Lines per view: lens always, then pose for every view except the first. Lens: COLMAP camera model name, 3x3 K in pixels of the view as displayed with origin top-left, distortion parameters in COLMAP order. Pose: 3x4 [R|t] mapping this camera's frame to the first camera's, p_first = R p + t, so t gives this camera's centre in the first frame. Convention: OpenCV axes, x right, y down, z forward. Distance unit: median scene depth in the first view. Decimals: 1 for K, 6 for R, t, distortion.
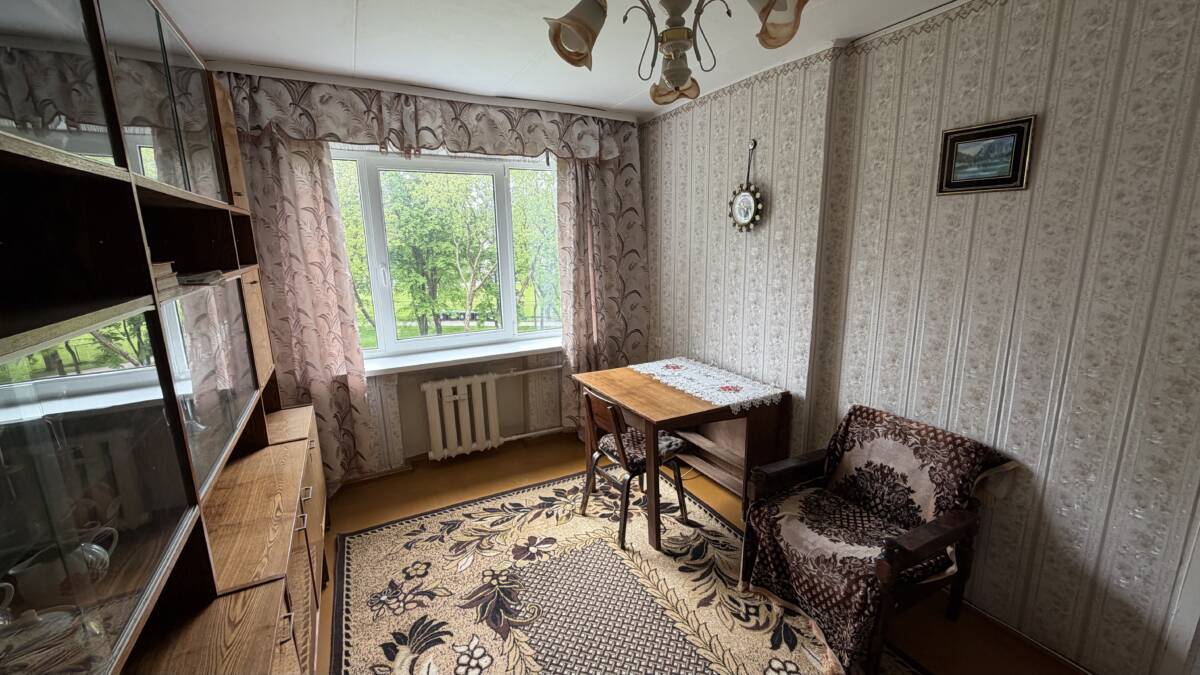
lens RADIAL K [[476.0, 0, 596.9], [0, 476.0, 337.9], [0, 0, 1]] dist [0.000750, -0.000390]
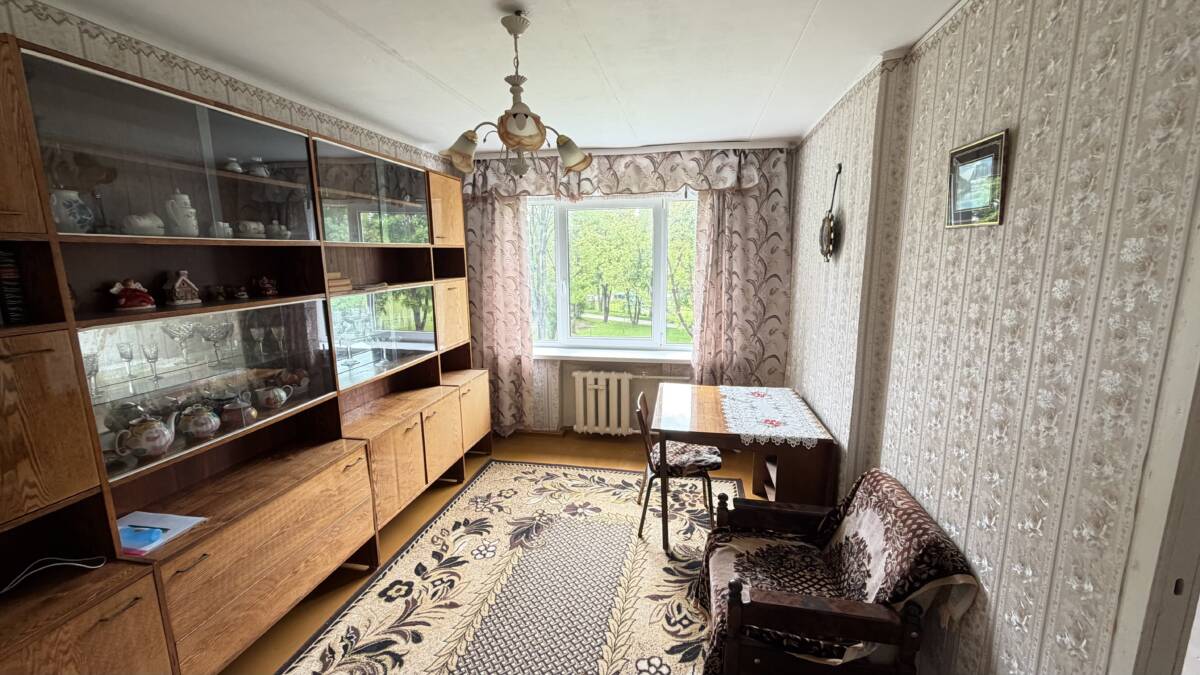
lens RADIAL K [[476.0, 0, 595.9], [0, 476.0, 336.9], [0, 0, 1]] dist [0.000750, -0.000390]
pose [[0.778417, 0.117824, -0.616591, 0.559732], [-0.133286, 0.990854, 0.021076, -0.038266], [0.613435, 0.065777, 0.787001, 0.003385]]
